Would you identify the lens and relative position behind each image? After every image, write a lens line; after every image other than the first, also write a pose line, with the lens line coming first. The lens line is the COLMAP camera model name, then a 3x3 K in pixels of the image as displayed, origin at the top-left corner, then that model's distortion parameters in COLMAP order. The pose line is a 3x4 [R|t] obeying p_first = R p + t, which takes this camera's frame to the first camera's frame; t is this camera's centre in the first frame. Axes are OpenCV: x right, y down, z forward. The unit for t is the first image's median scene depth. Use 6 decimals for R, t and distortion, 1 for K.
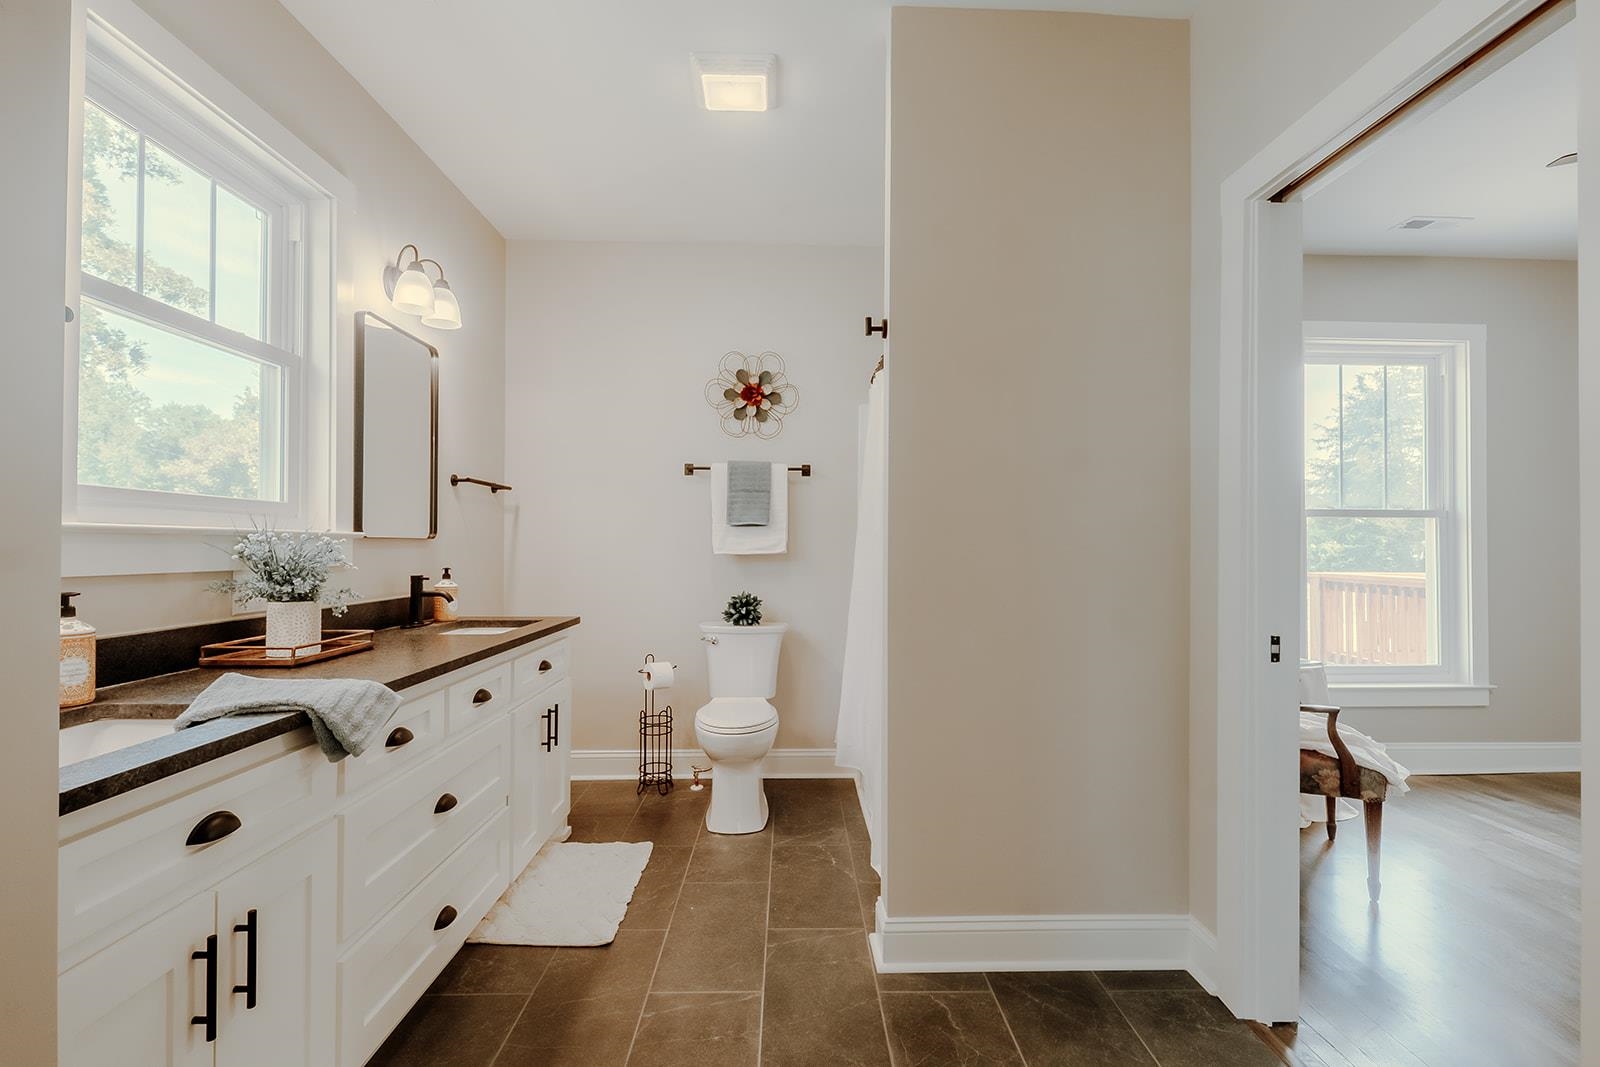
lens RADIAL K [[713.8, 0, 800.0], [0, 713.8, 533.5], [0, 0, 1]] dist [0.012489, 0.000135]
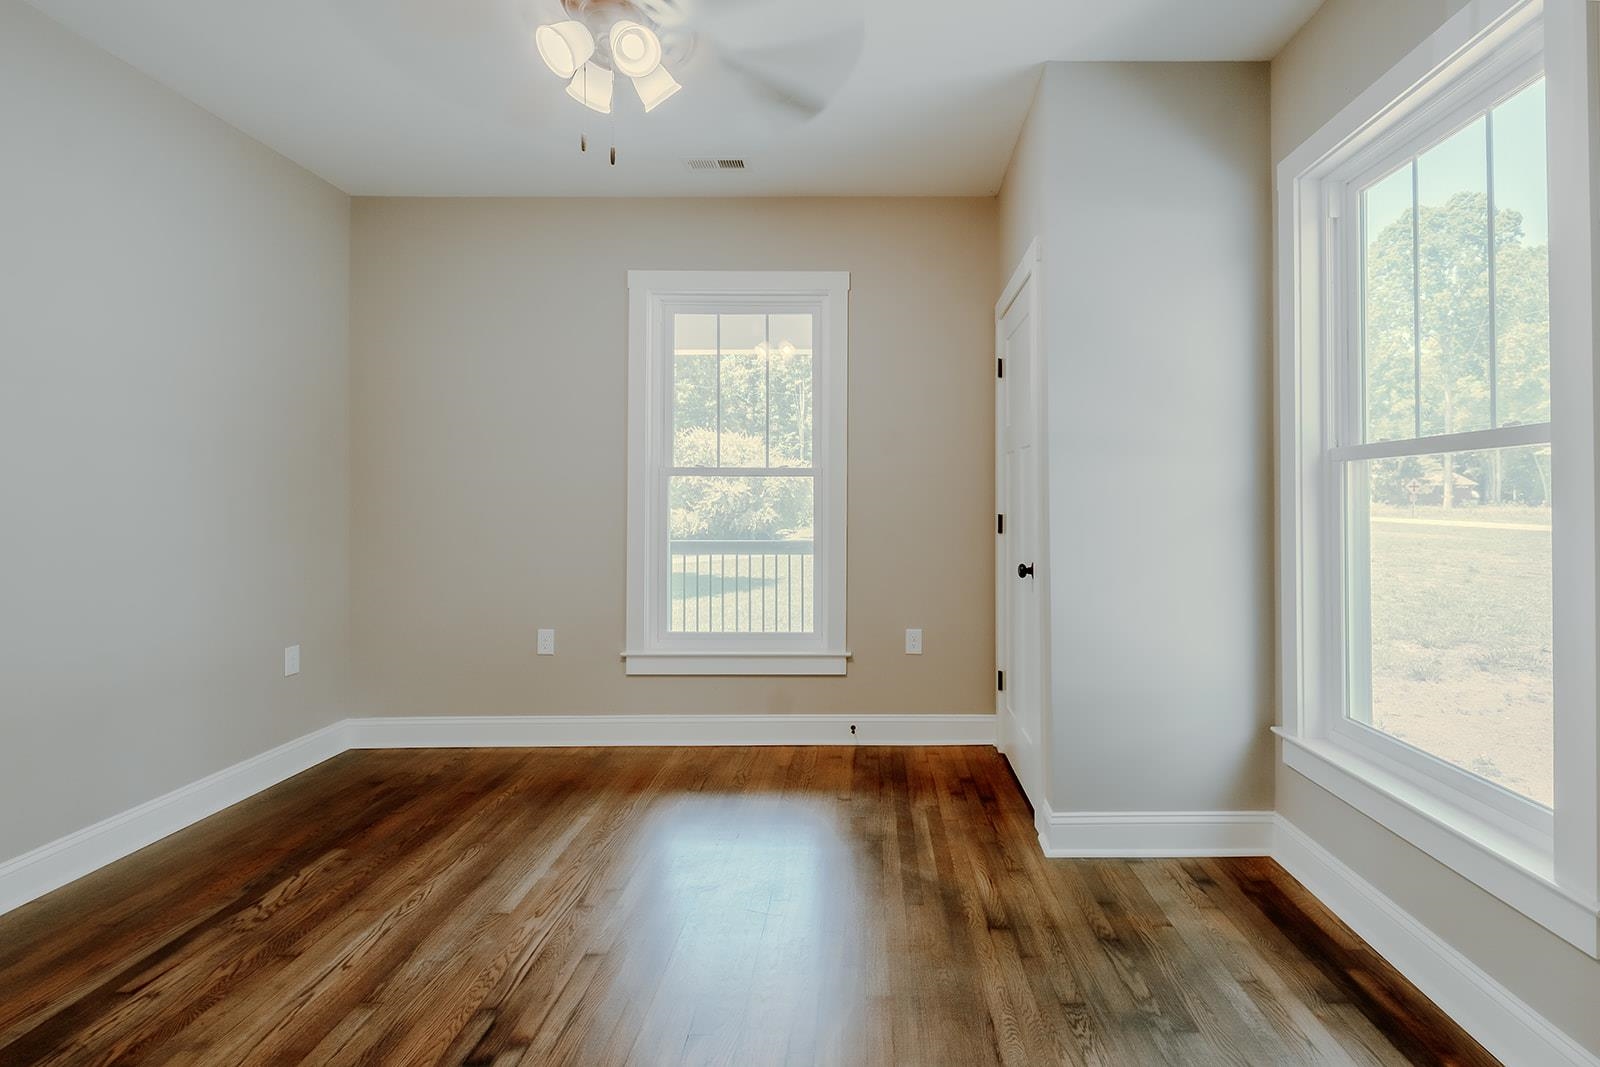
lens RADIAL K [[733.7, 0, 822.7], [0, 733.7, 507.0], [0, 0, 1]] dist [-0.000980, -0.000137]
pose [[0.996712, -0.013999, -0.079813, 1.116651], [0.014702, 0.999858, 0.008225, 0.014083], [0.079686, -0.009371, 0.996776, 0.052472]]
